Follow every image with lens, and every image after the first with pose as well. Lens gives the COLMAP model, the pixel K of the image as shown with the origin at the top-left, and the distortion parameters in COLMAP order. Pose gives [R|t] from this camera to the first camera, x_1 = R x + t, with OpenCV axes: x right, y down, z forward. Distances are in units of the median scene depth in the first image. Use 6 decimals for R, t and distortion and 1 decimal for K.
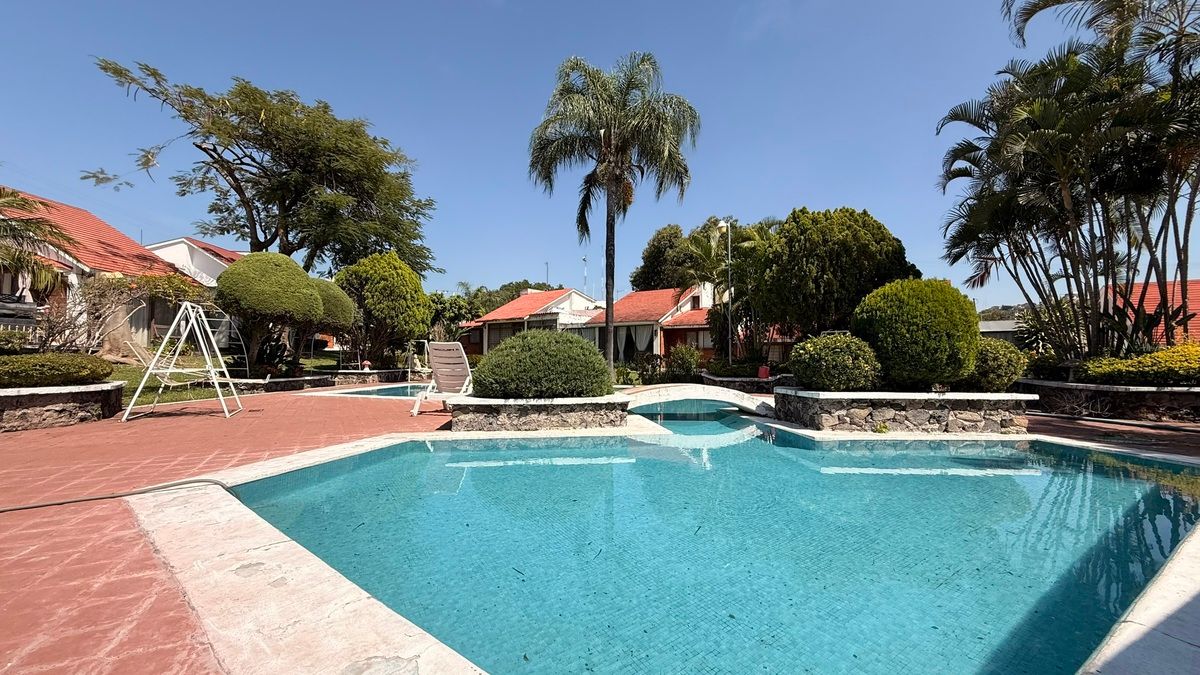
lens RADIAL K [[479.5, 0, 598.2], [0, 479.5, 338.7], [0, 0, 1]] dist [-0.000320, 0.000053]
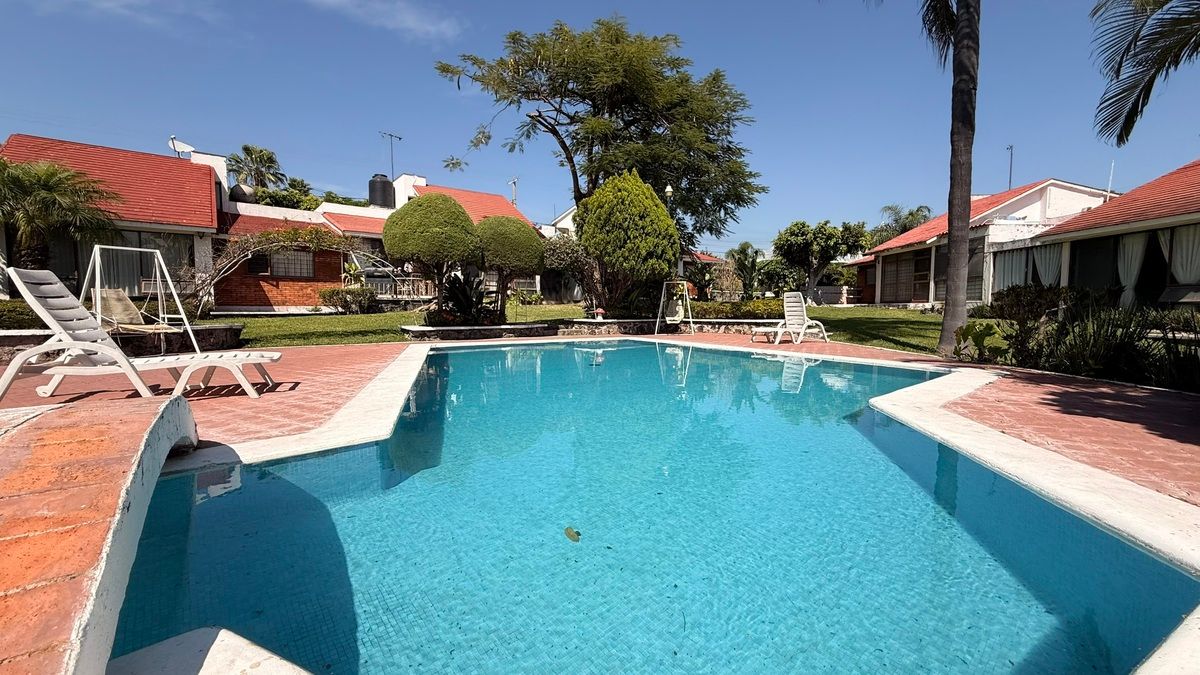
lens RADIAL K [[479.5, 0, 601.1], [0, 479.5, 338.9], [0, 0, 1]] dist [-0.000320, 0.000053]
pose [[0.586409, 0.045453, -0.808739, 0.178965], [0.038147, 0.995767, 0.083625, 0.024765], [0.809116, -0.079890, 0.582193, 0.425286]]
